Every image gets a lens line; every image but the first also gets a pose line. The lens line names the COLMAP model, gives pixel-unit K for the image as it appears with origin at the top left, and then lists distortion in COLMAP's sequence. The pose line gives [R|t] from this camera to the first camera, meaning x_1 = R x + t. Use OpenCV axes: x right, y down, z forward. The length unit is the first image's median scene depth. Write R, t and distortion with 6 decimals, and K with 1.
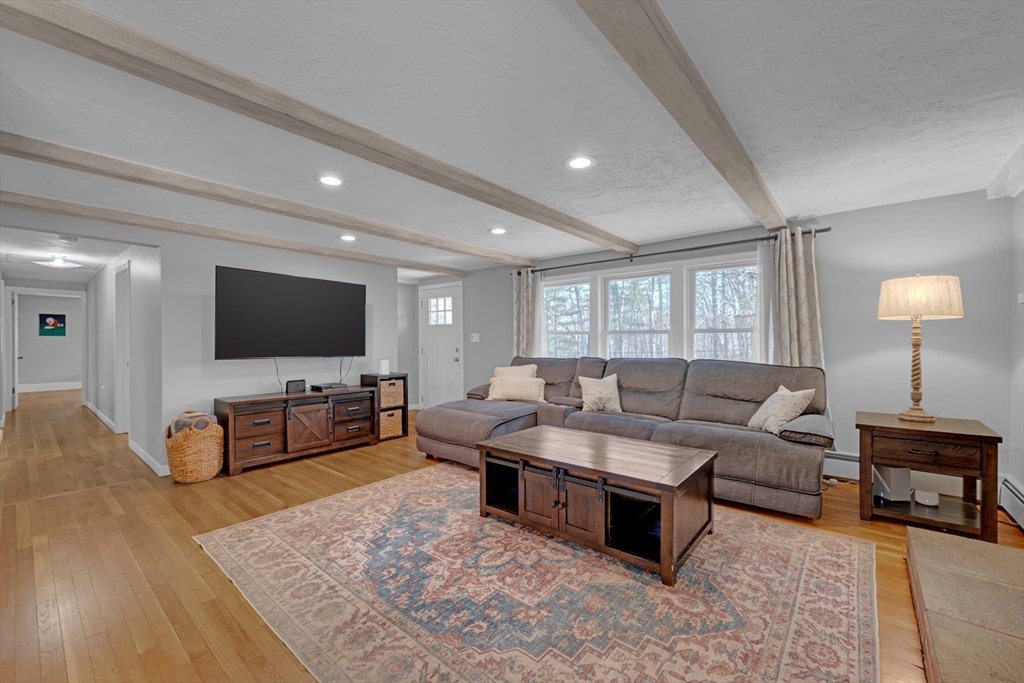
lens RADIAL K [[401.0, 0, 512.0], [0, 401.0, 341.5], [0, 0, 1]] dist [0.002683, 0.000151]
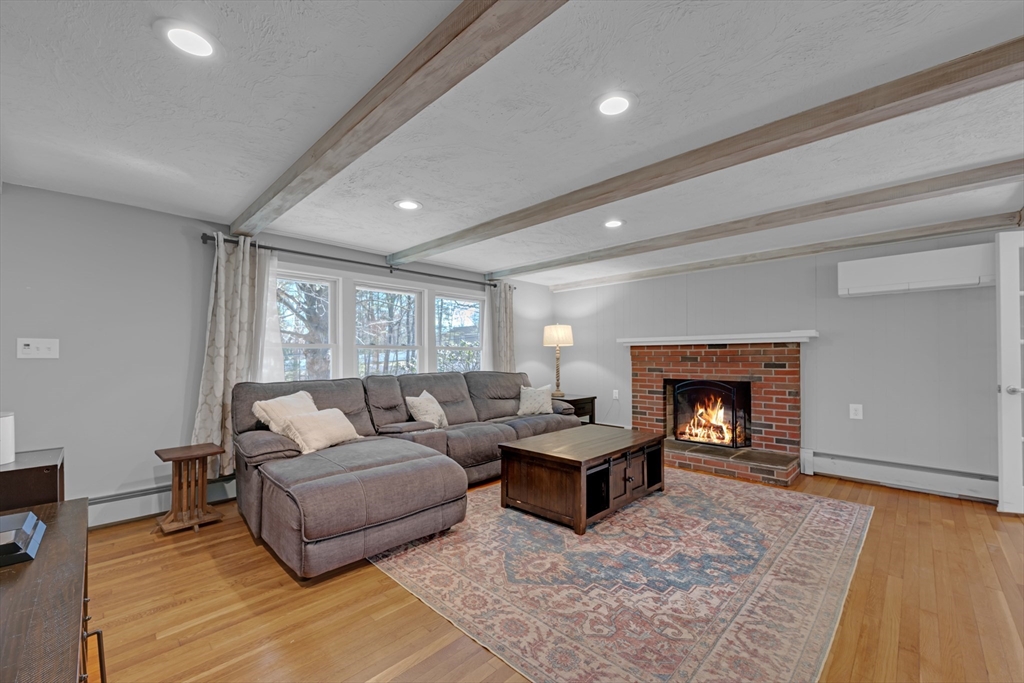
lens RADIAL K [[413.7, 0, 508.5], [0, 413.7, 343.0], [0, 0, 1]] dist [0.000470, -0.000057]
pose [[0.092904, 0.039531, 0.994890, -1.204690], [0.003315, 0.999194, -0.040011, 0.013641], [-0.995670, 0.007015, 0.092698, 1.180417]]
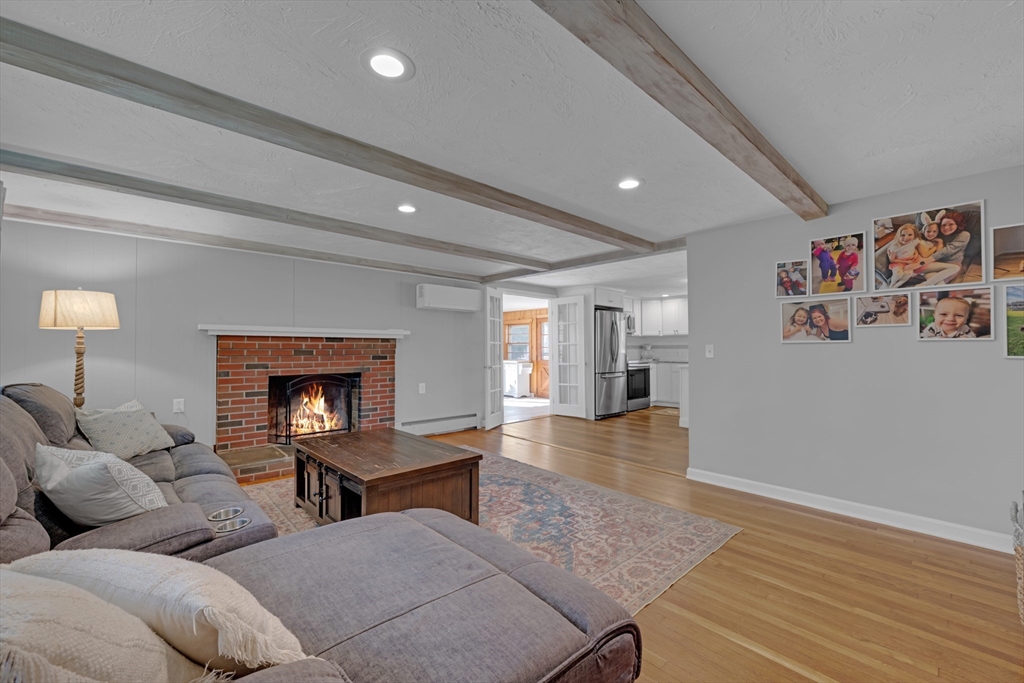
lens RADIAL K [[413.7, 0, 508.5], [0, 413.7, 343.0], [0, 0, 1]] dist [0.000470, -0.000057]
pose [[-0.989621, 0.004504, 0.143628, -0.323252], [0.002860, 0.999928, -0.011655, -0.004019], [-0.143671, -0.011123, -0.989563, 2.163337]]
